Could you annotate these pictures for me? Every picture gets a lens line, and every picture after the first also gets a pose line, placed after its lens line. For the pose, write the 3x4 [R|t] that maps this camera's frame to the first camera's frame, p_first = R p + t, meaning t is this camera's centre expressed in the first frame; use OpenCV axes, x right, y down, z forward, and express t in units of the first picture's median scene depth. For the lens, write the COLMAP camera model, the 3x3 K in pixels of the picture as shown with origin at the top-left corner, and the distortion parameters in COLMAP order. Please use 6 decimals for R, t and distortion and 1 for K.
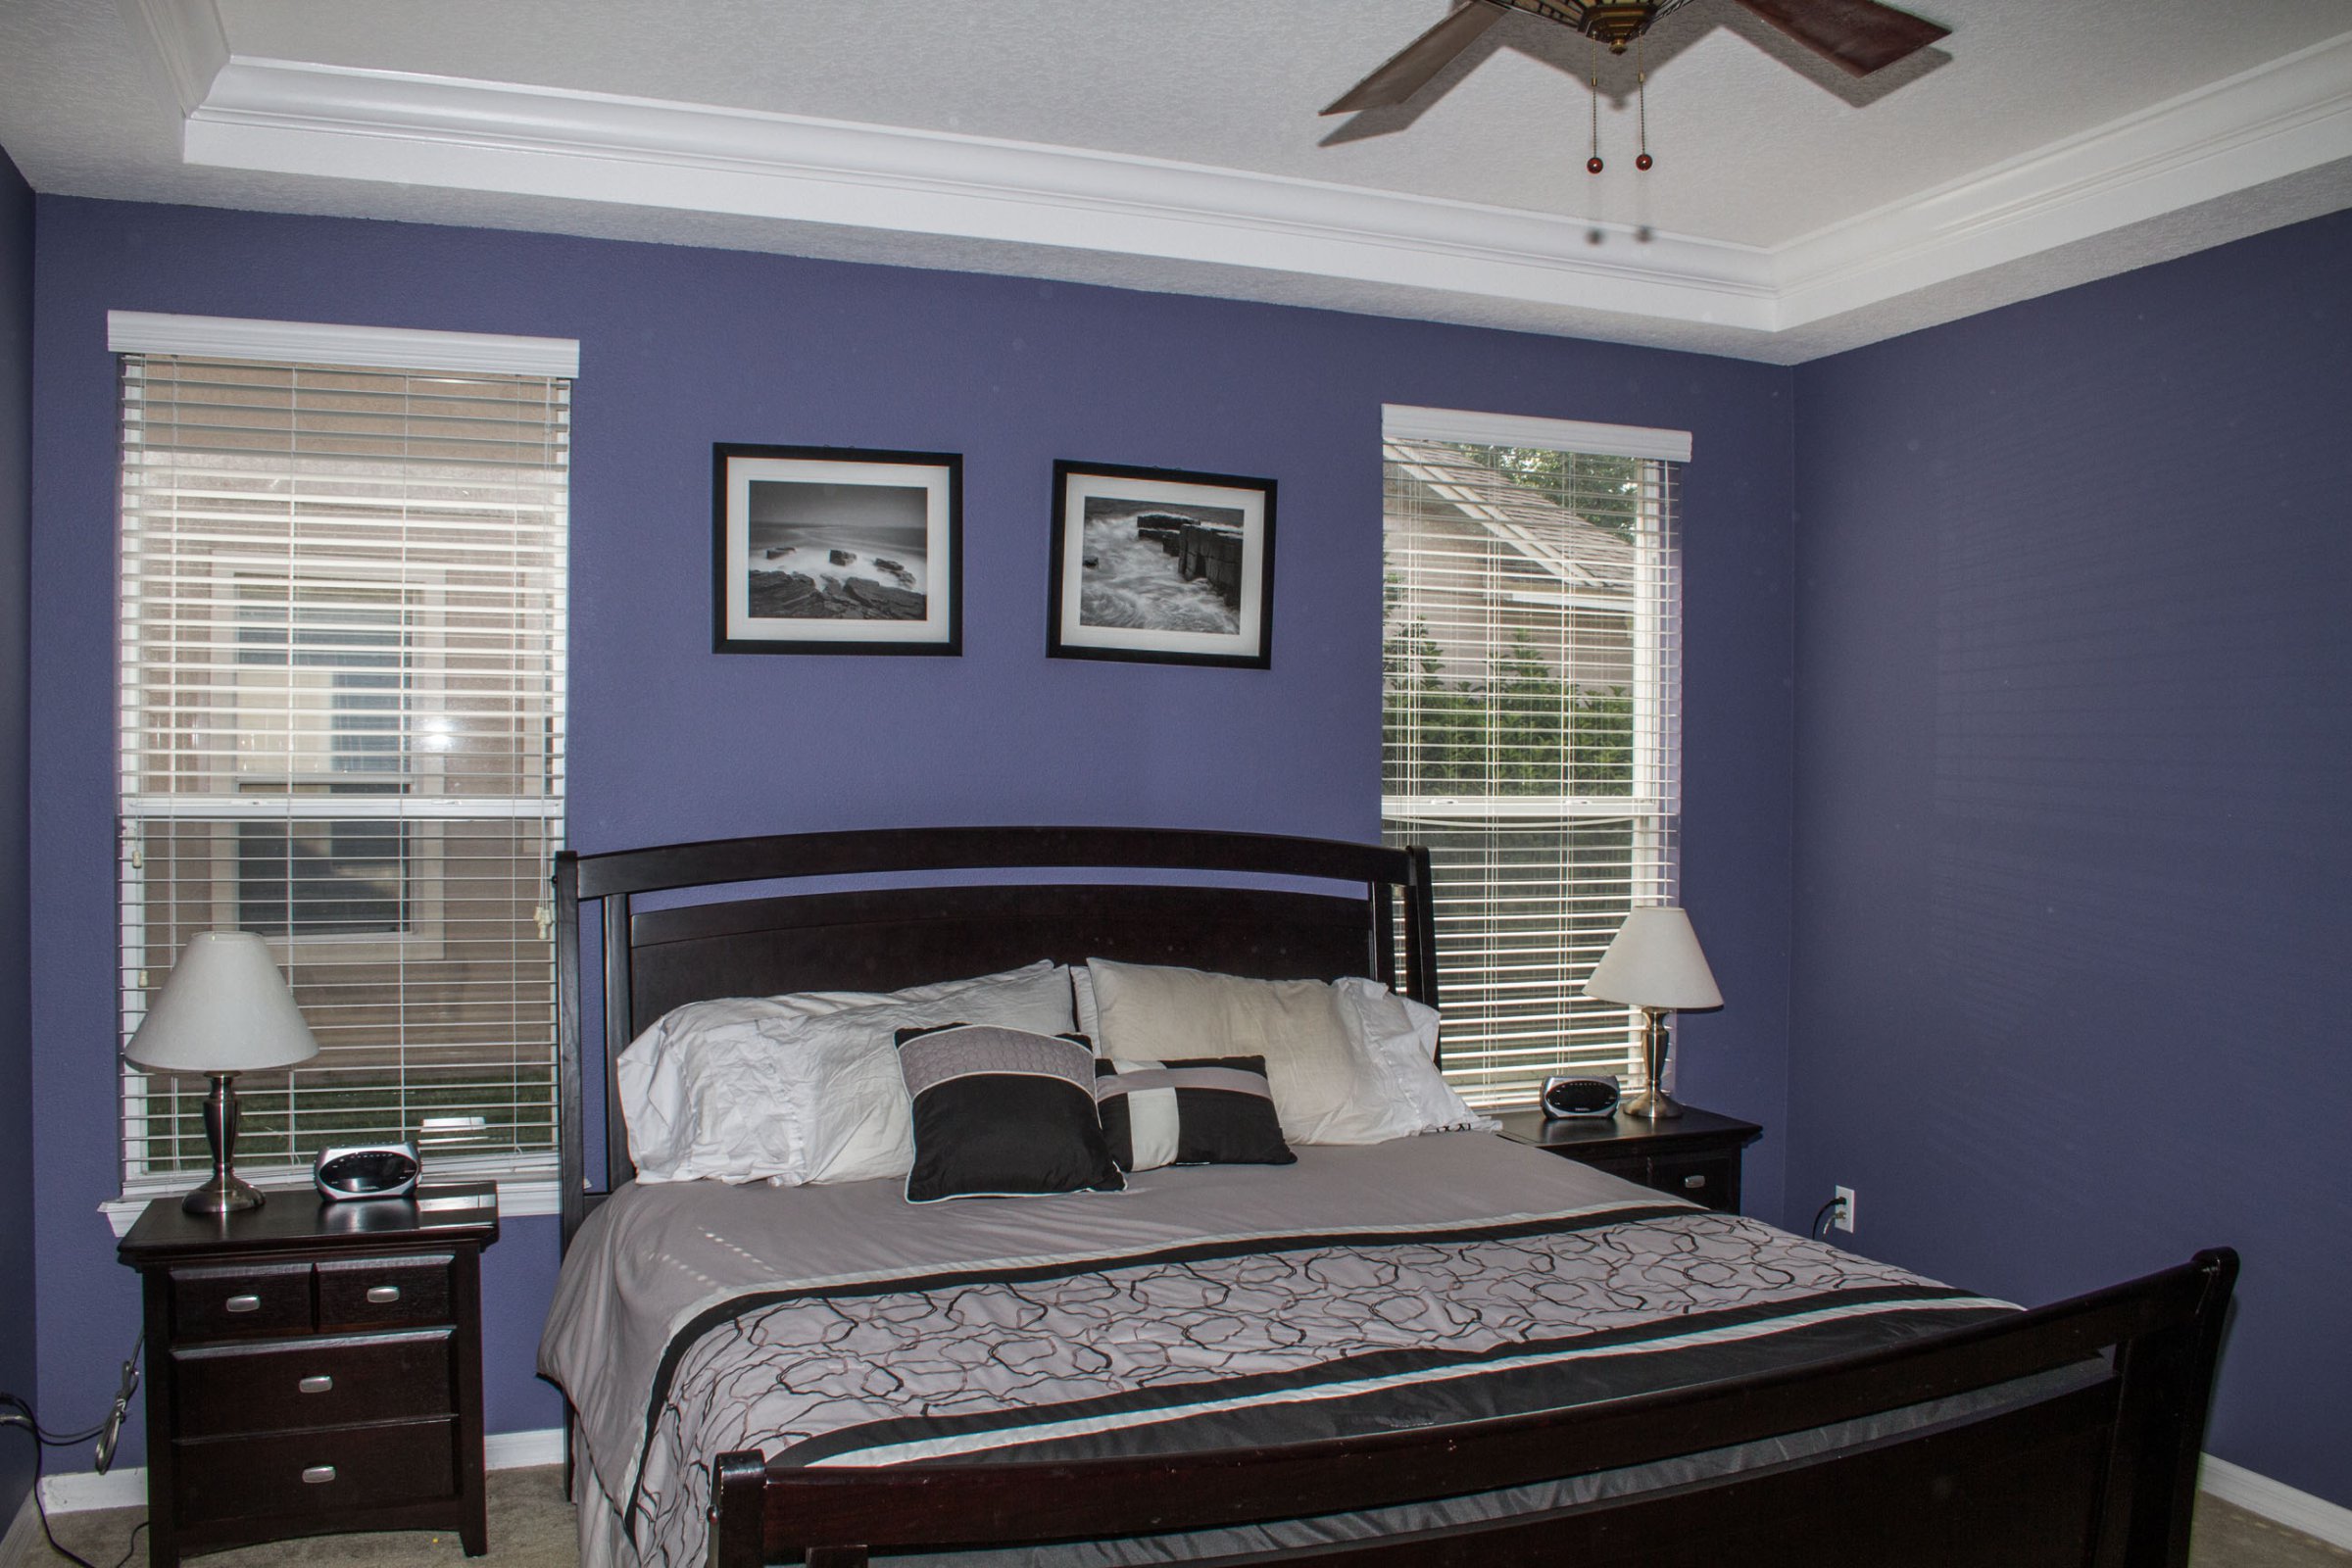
lens RADIAL K [[1903.1, 0, 1176.0], [0, 1903.1, 784.0], [0, 0, 1]] dist [-0.153901, 0.210575]
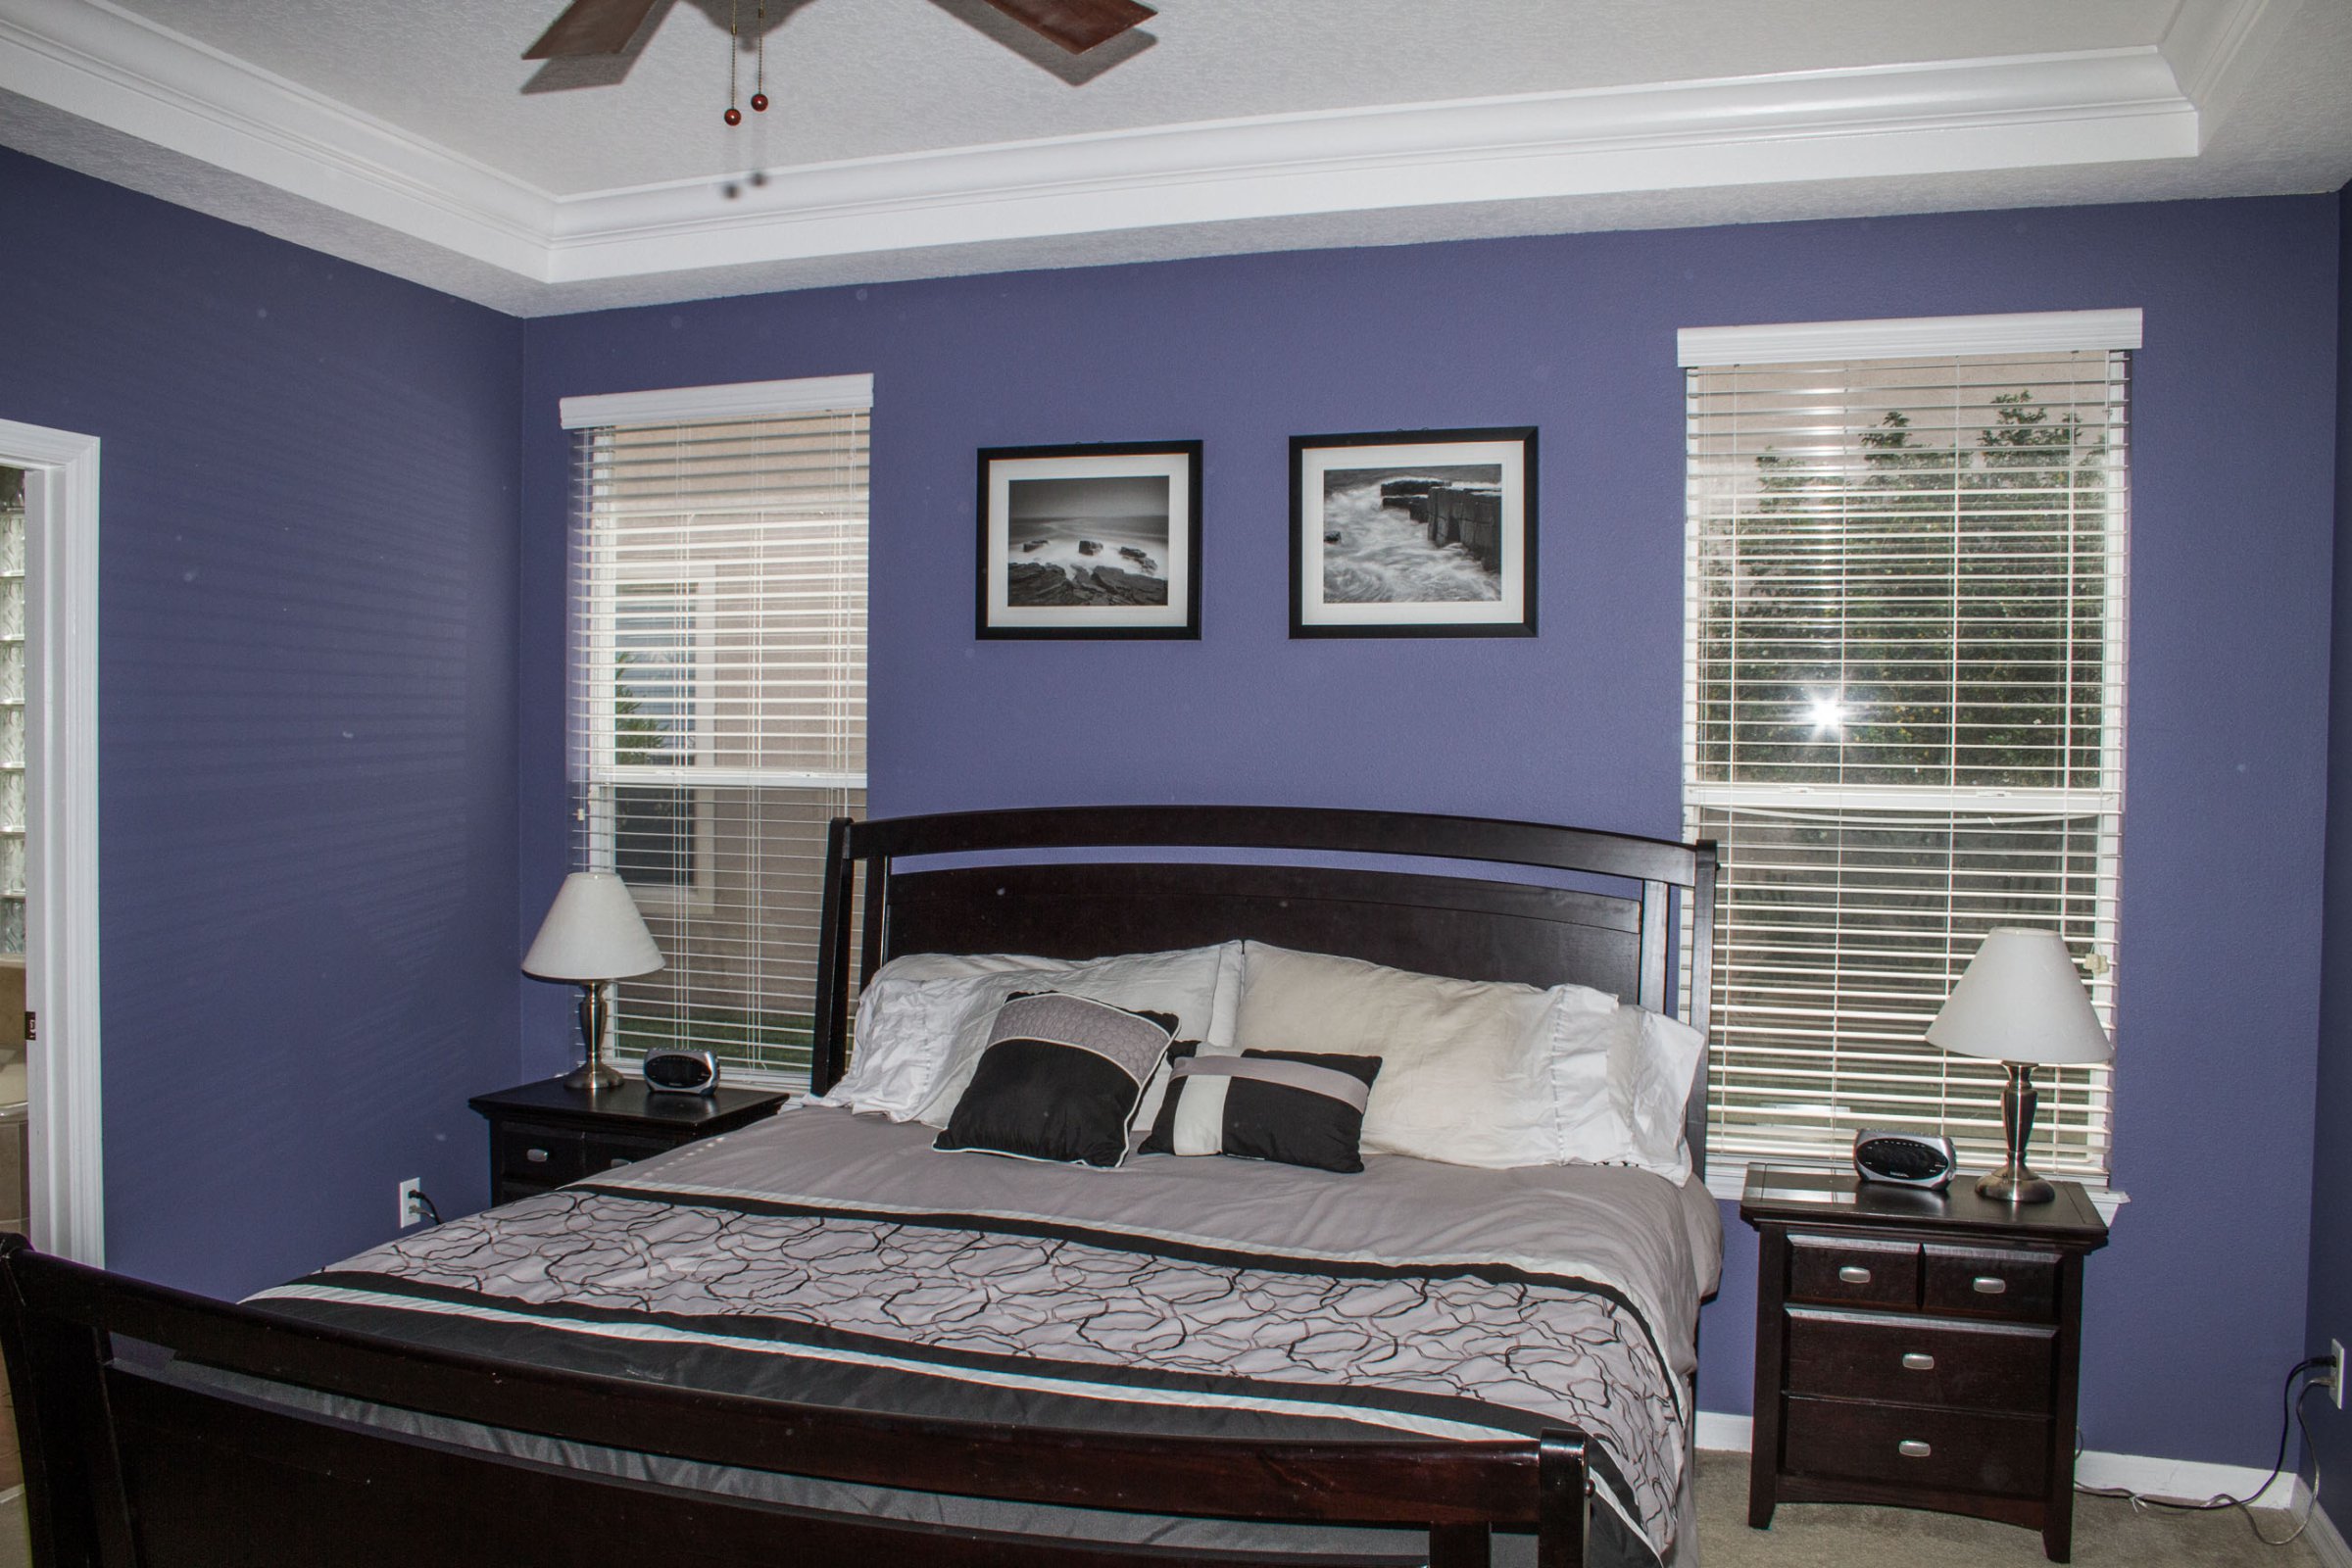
lens RADIAL K [[1908.1, 0, 1176.0], [0, 1908.1, 784.0], [0, 0, 1]] dist [-0.066592, 0.001516]
pose [[0.772498, 0.014928, -0.634842, 0.532779], [-0.009937, 0.999885, 0.011420, -0.000633], [0.634939, -0.002513, 0.772558, 0.200658]]
